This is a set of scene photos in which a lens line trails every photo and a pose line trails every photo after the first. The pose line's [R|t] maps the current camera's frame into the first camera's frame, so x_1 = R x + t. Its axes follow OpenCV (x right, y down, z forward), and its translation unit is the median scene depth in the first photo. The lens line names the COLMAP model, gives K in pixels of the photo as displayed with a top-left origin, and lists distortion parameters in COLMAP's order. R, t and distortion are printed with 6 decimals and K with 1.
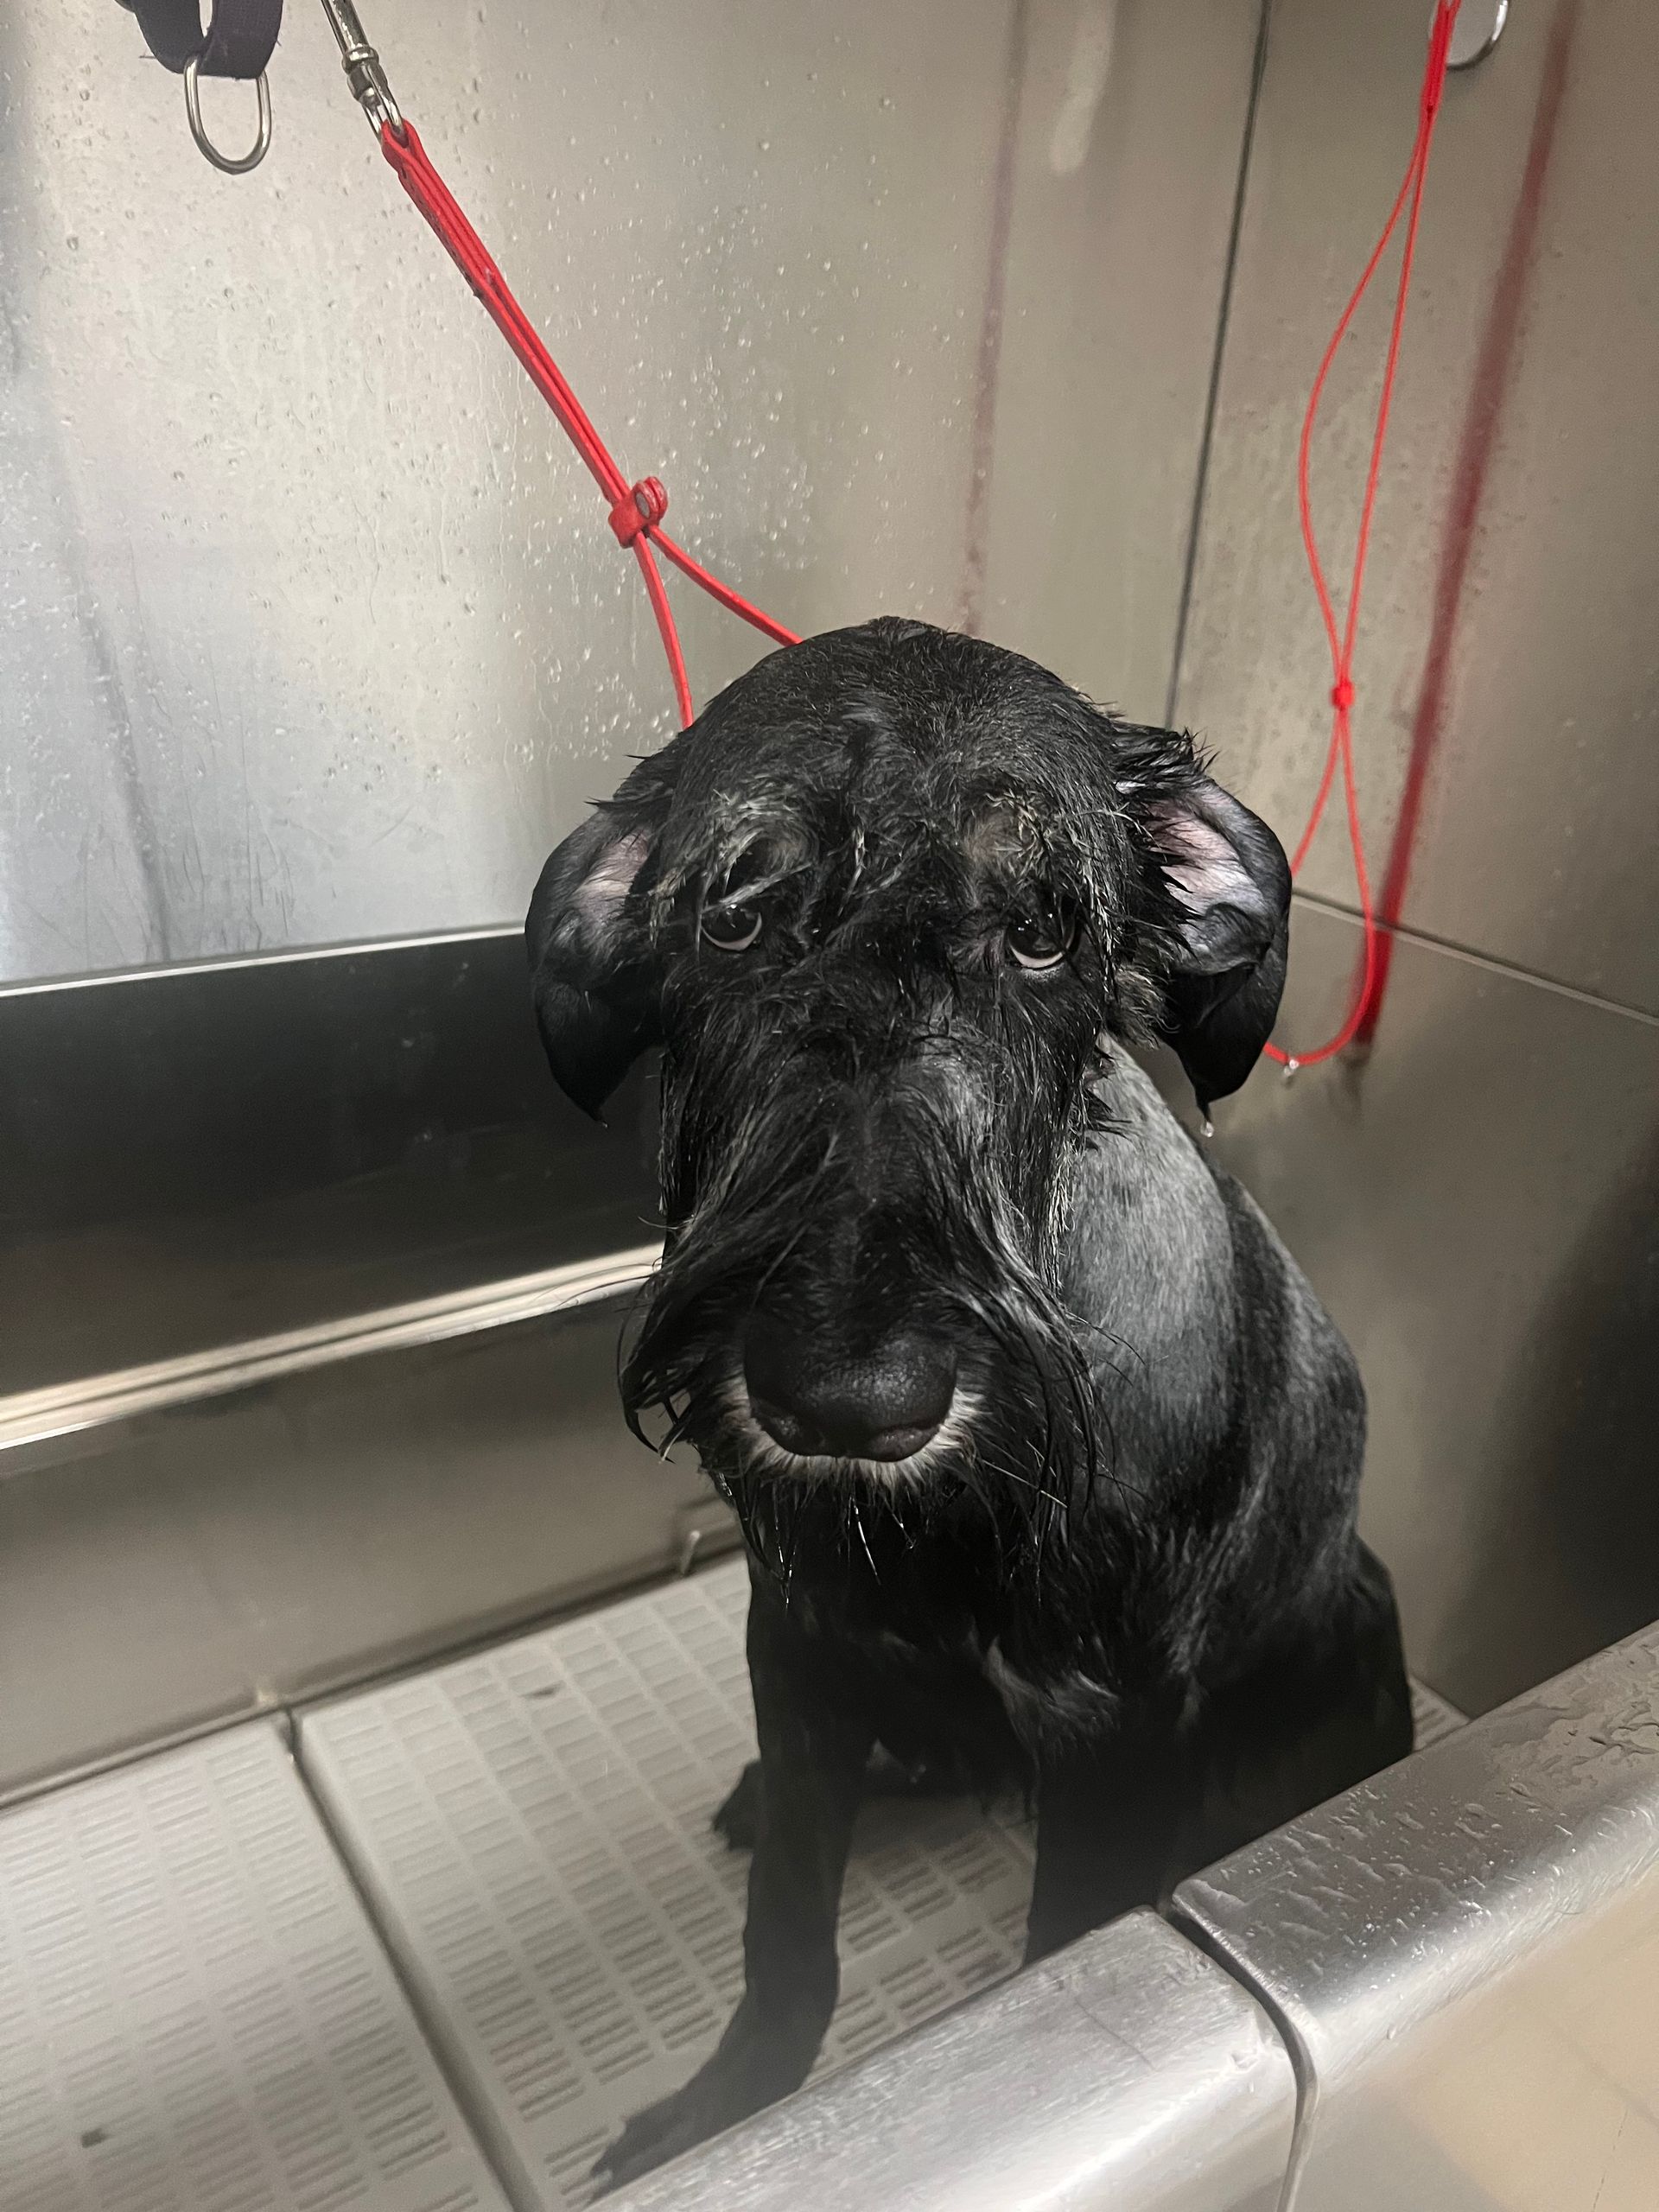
lens RADIAL K [[1654.9, 0, 786.2], [0, 1654.9, 1140.8], [0, 0, 1]] dist [-0.008456, -0.039886]
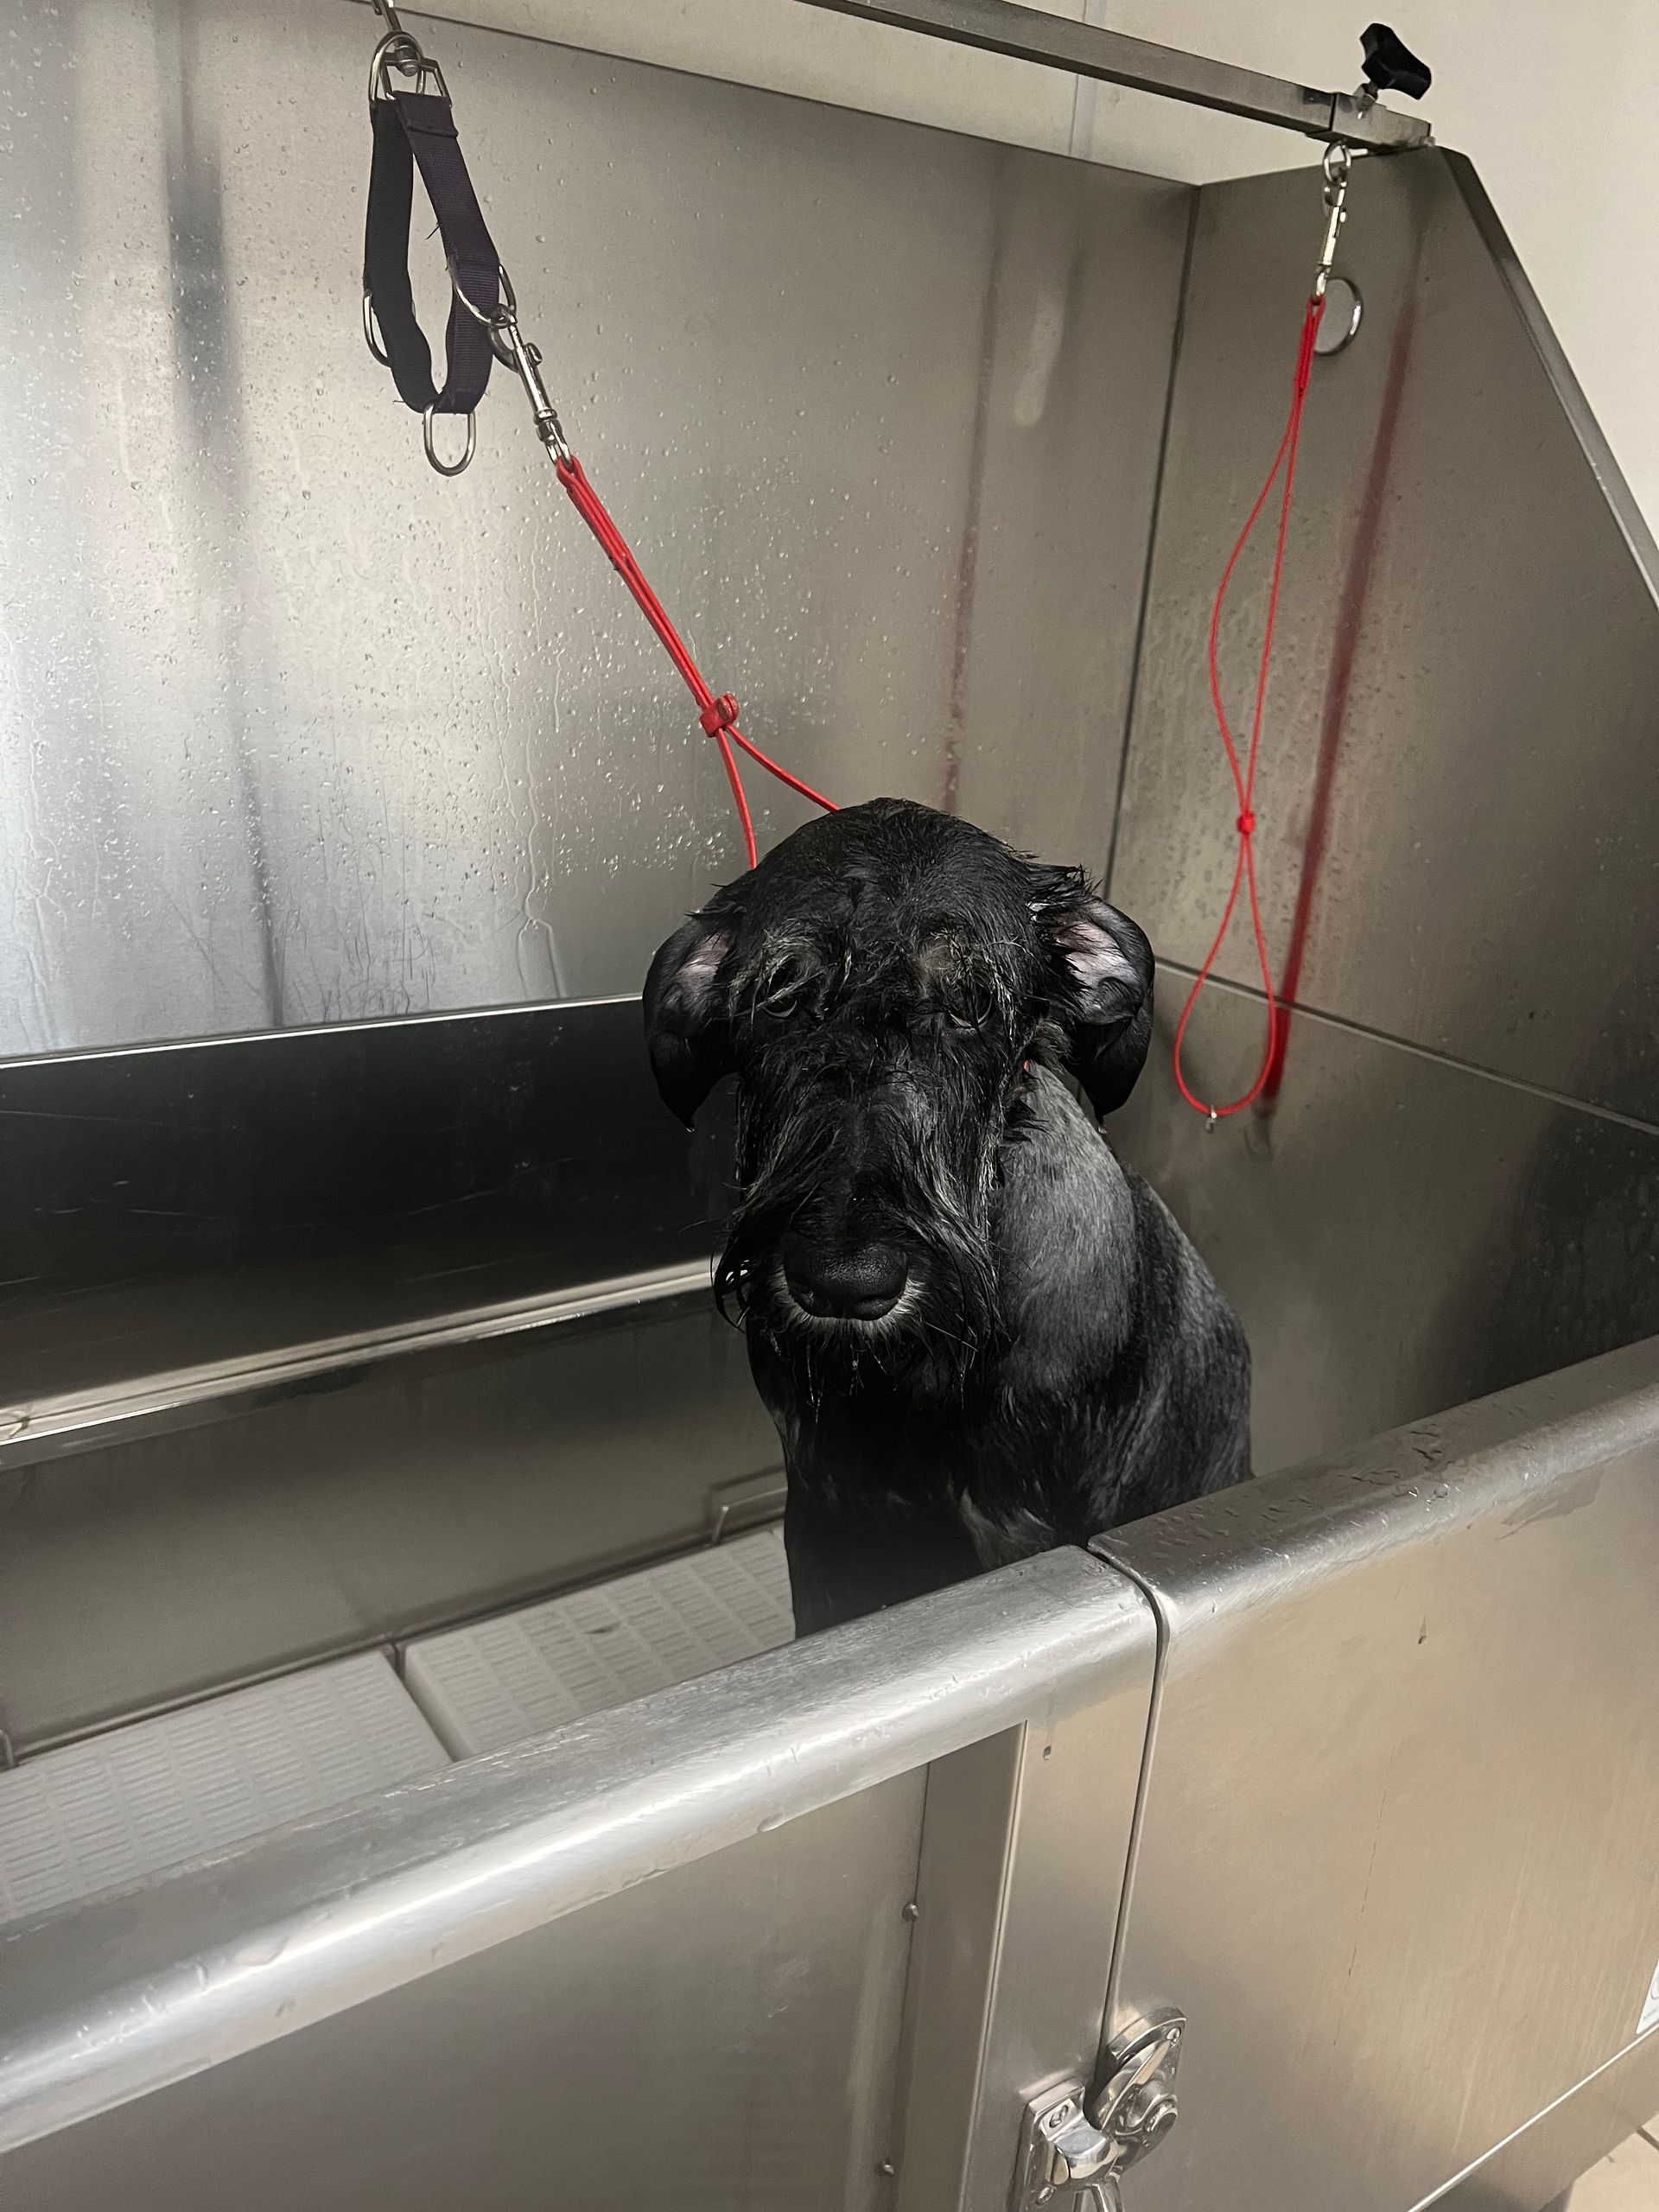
lens RADIAL K [[1654.9, 0, 827.4], [0, 1654.9, 1109.8], [0, 0, 1]] dist [-0.008456, -0.039886]
pose [[0.999618, 0.005889, 0.027009, -0.021486], [-0.003930, 0.997395, -0.072021, 0.048524], [-0.027363, 0.071887, 0.997037, -0.275071]]
